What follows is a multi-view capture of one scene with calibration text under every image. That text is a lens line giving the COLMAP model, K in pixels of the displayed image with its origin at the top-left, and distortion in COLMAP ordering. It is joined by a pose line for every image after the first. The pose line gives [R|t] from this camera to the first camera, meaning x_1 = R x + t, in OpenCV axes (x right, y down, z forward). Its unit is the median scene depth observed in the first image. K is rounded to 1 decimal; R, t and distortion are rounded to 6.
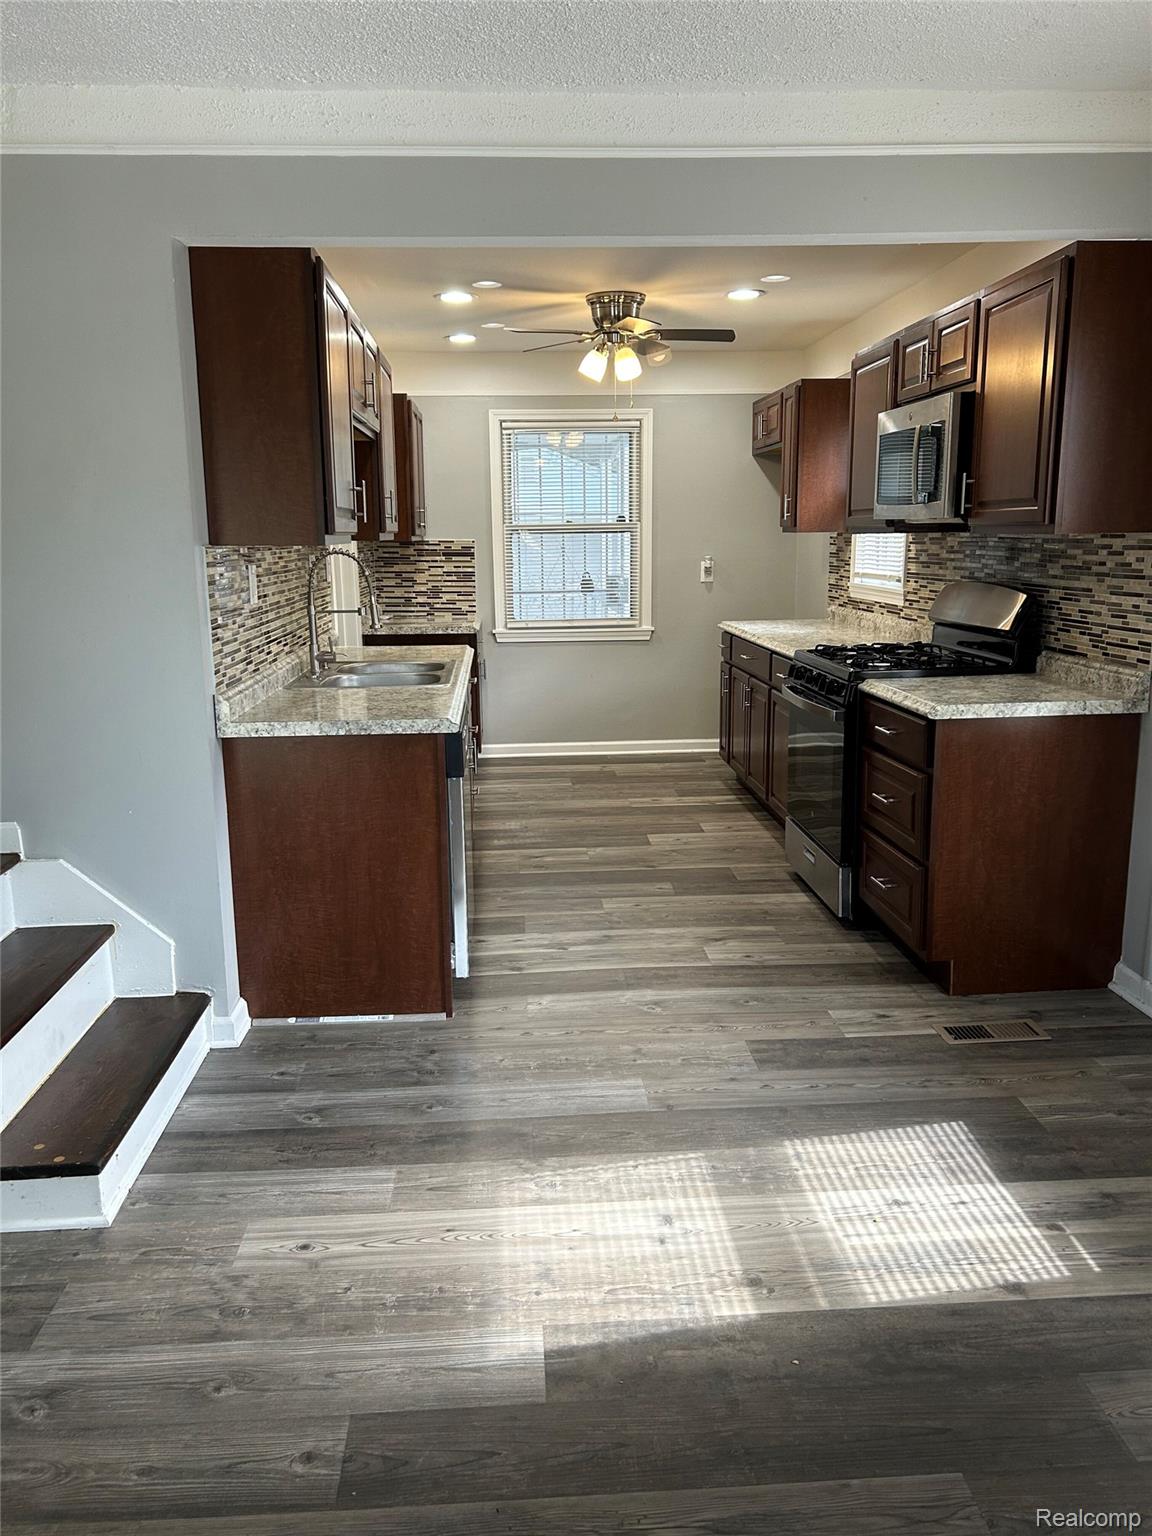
lens RADIAL K [[1166.5, 0, 575.9], [0, 1166.5, 777.1], [0, 0, 1]] dist [0.054580, -0.041841]
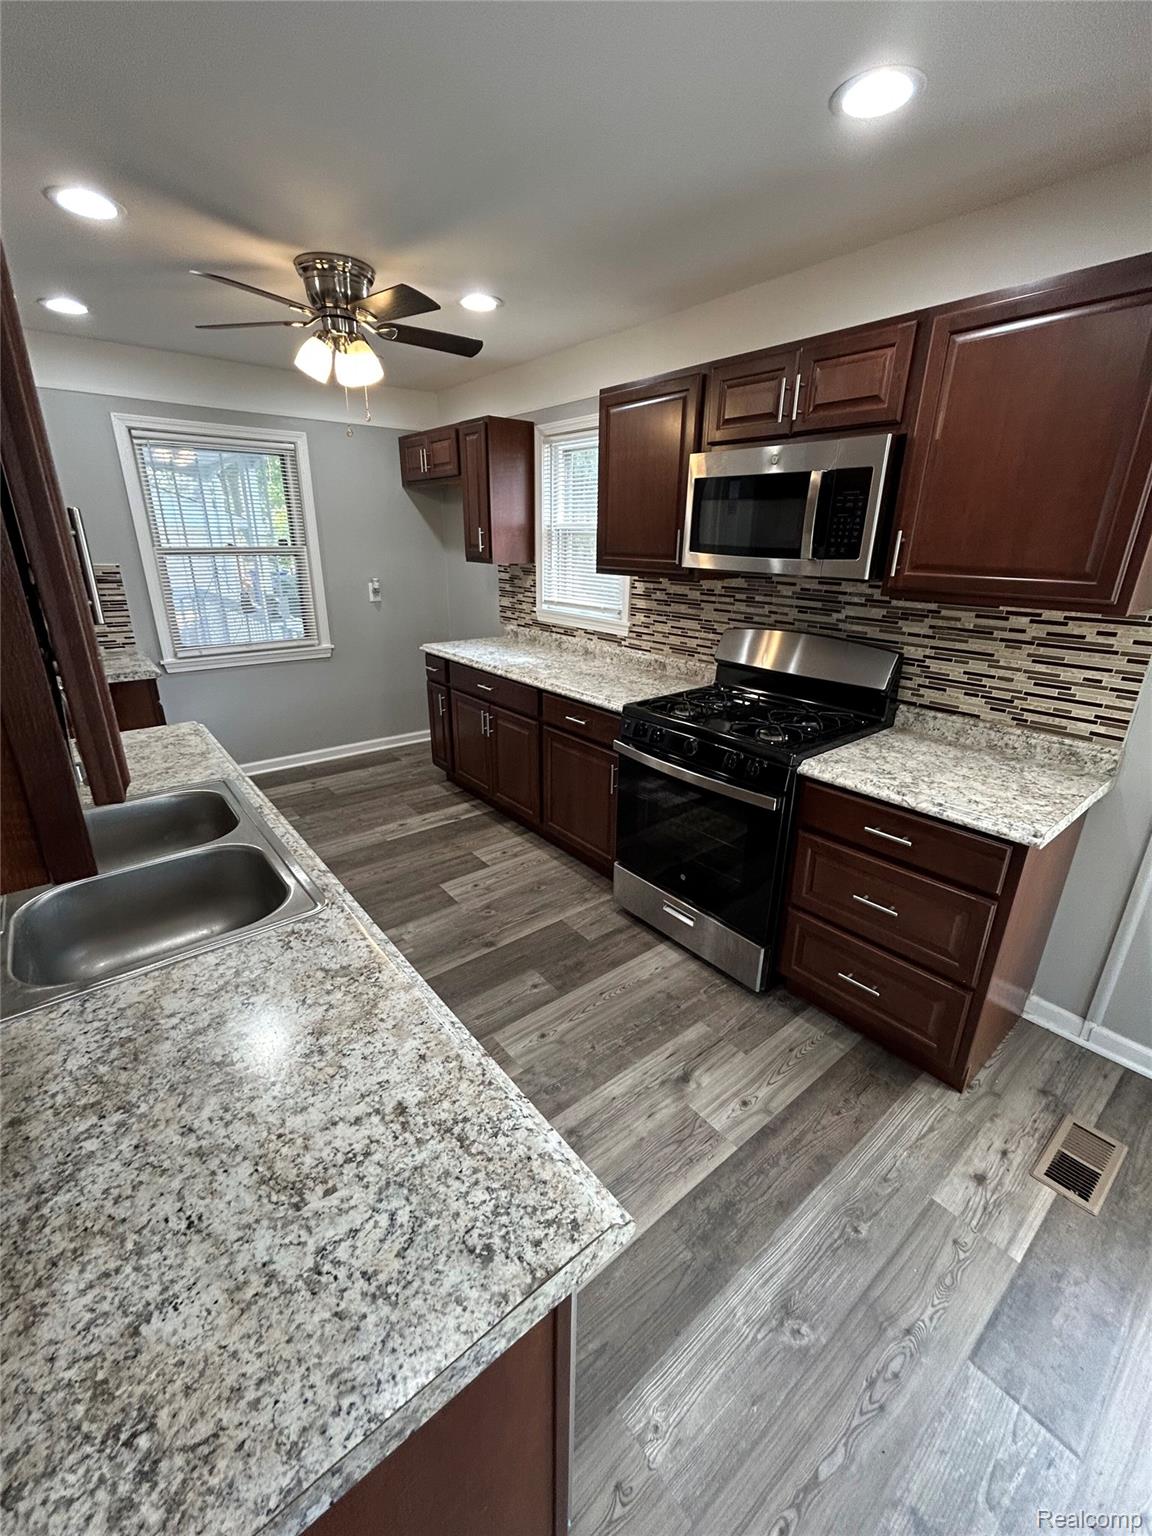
lens RADIAL K [[627.5, 0, 576.7], [0, 627.5, 763.0], [0, 0, 1]] dist [0.001454, -0.000988]
pose [[0.817654, -0.174541, 0.548614, -0.169014], [0.095821, 0.980902, 0.169263, -0.187740], [-0.567680, -0.085830, 0.818763, 0.727444]]
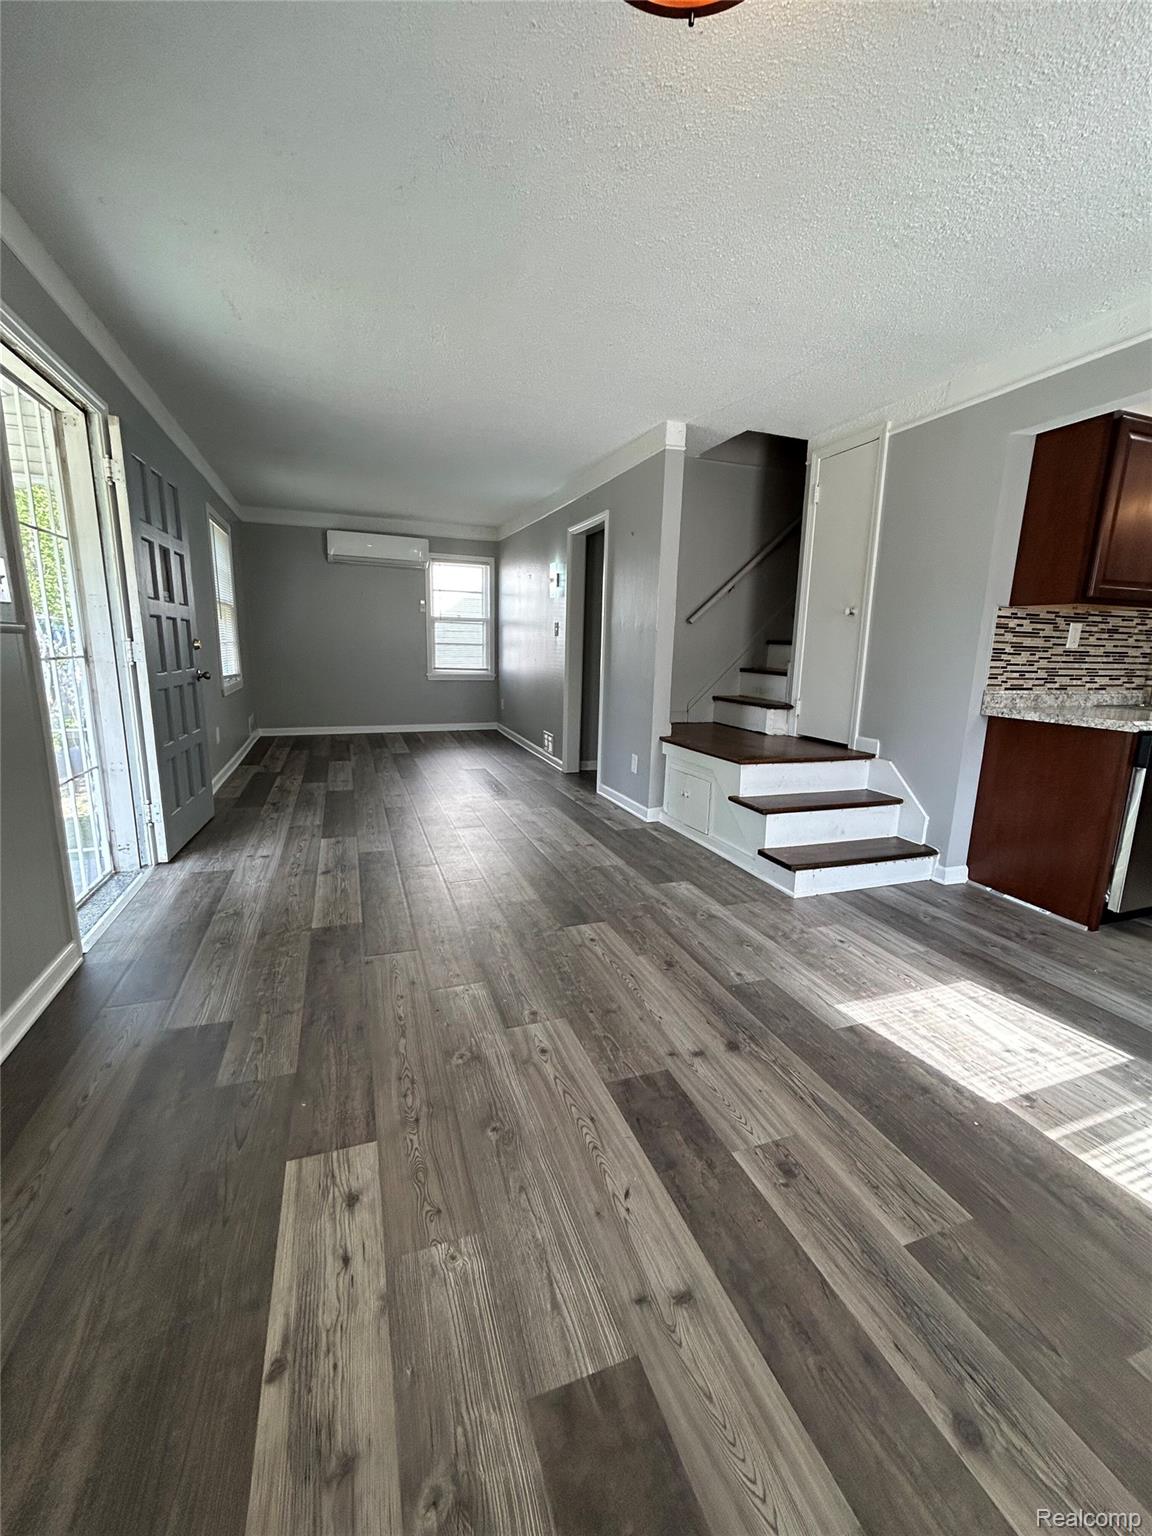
lens RADIAL K [[627.5, 0, 580.2], [0, 627.5, 771.2], [0, 0, 1]] dist [0.001454, -0.000988]
pose [[0.285888, 0.207217, -0.935590, 0.360159], [-0.221506, 0.964188, 0.145866, 0.037804], [0.932311, 0.165537, 0.321550, 0.117746]]
